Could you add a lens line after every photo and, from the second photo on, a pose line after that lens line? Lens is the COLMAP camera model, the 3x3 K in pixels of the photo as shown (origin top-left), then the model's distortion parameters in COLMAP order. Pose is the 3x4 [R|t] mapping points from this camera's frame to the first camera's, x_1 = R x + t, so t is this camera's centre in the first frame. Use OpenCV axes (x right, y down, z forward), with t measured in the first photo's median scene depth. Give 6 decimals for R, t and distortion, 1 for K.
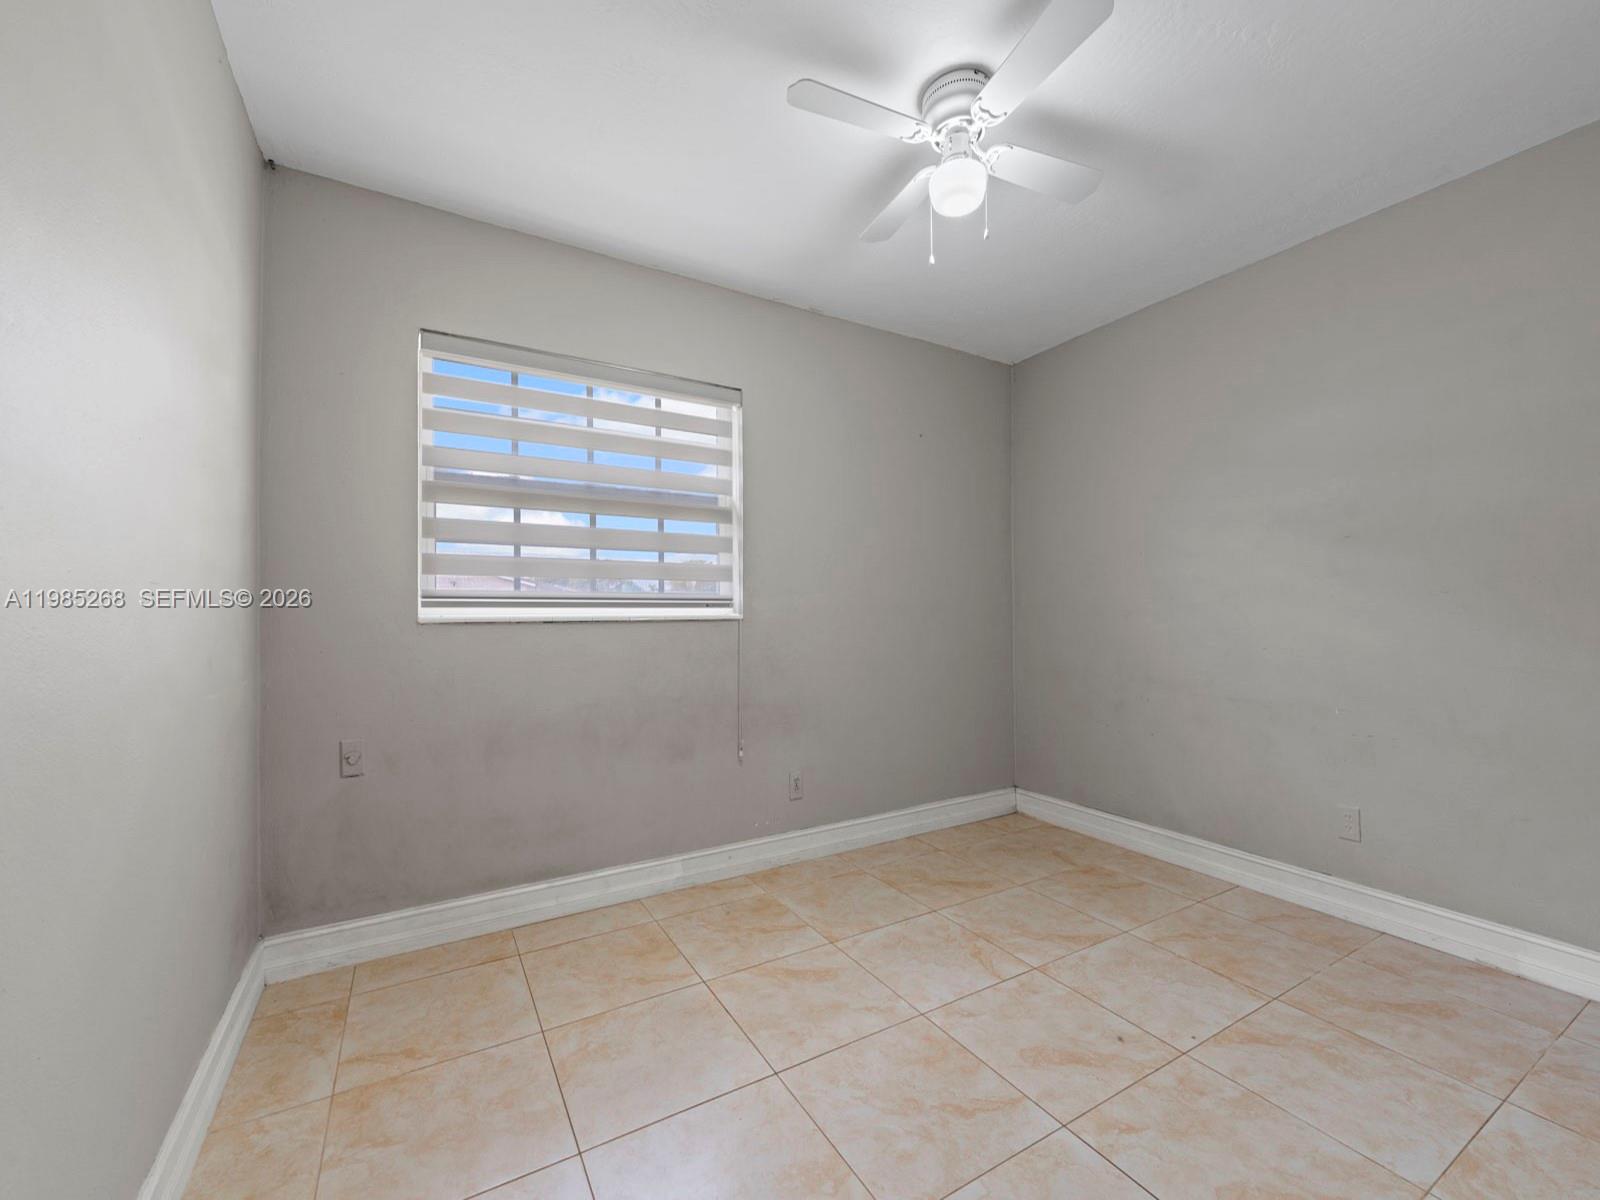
lens RADIAL K [[651.3, 0, 798.2], [0, 651.3, 607.3], [0, 0, 1]] dist [0.002246, -0.001221]
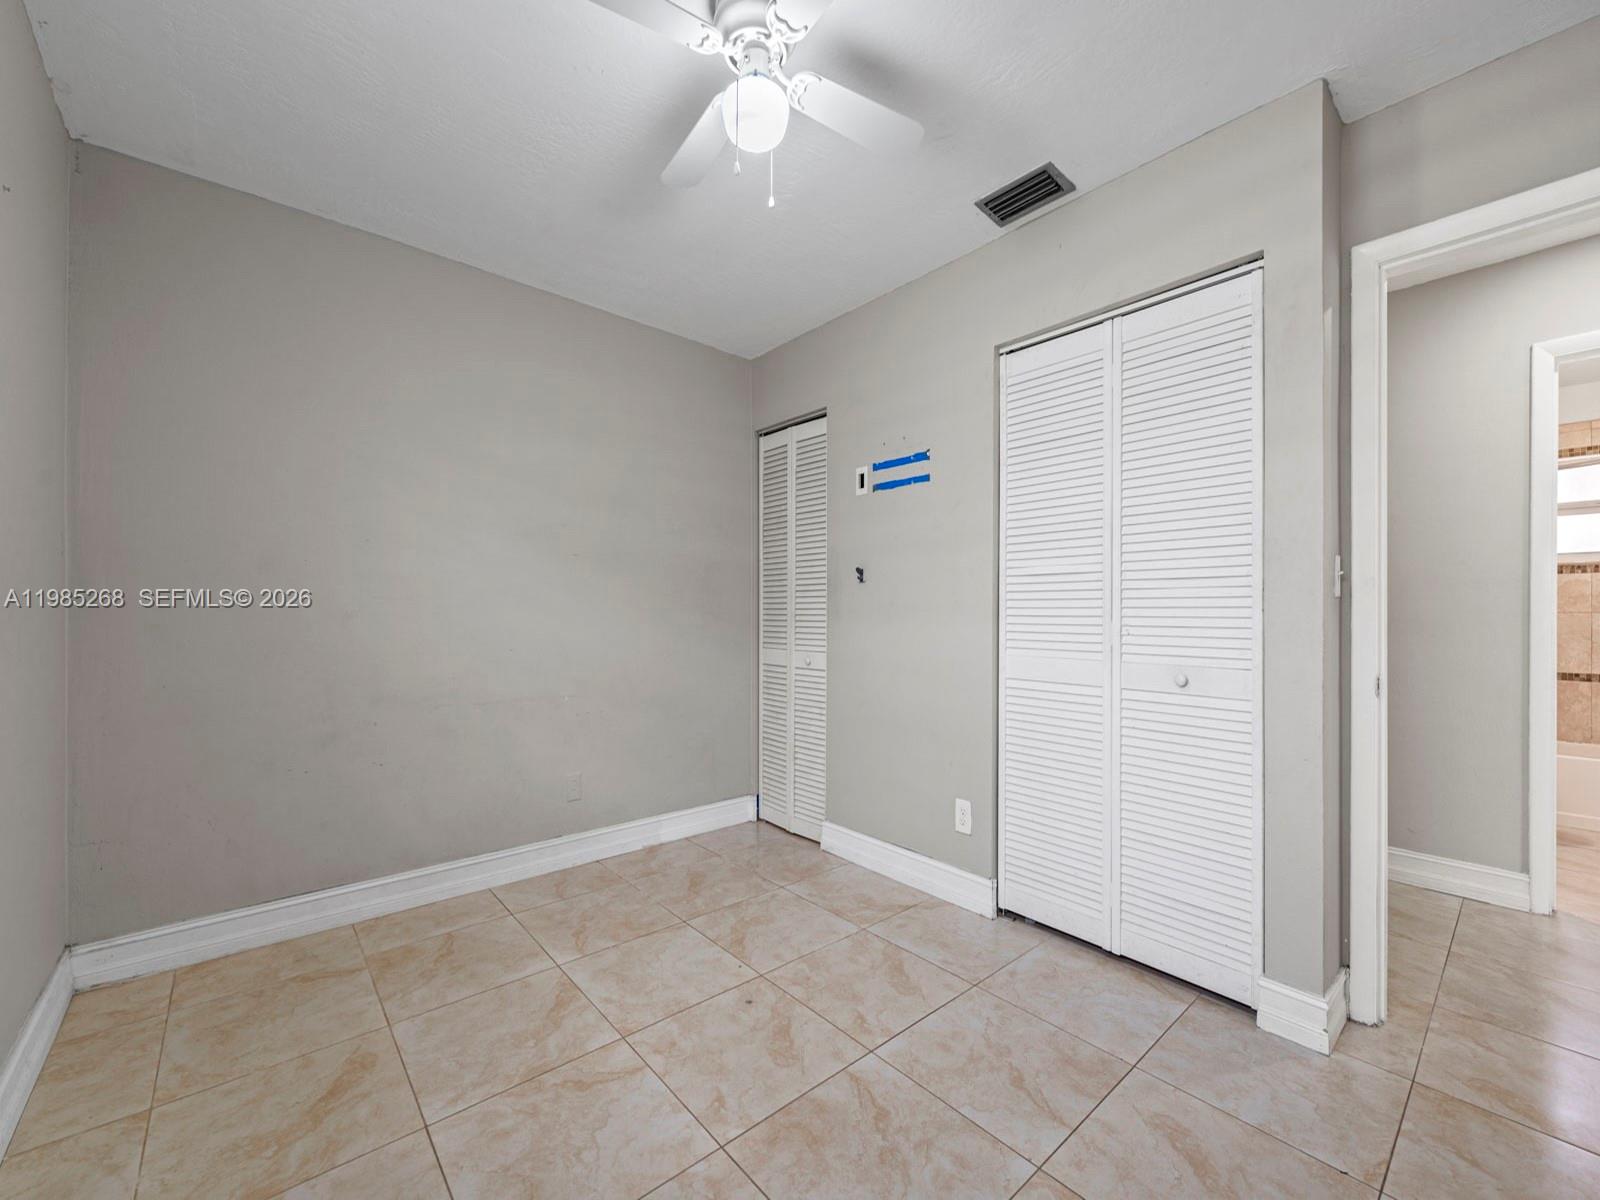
lens RADIAL K [[651.3, 0, 792.1], [0, 651.3, 610.5], [0, 0, 1]] dist [0.002246, -0.001221]
pose [[-0.173969, 0.009722, 0.984703, -0.467228], [-0.011801, 0.999859, -0.011956, 0.008472], [-0.984680, -0.013700, -0.173830, 0.861713]]
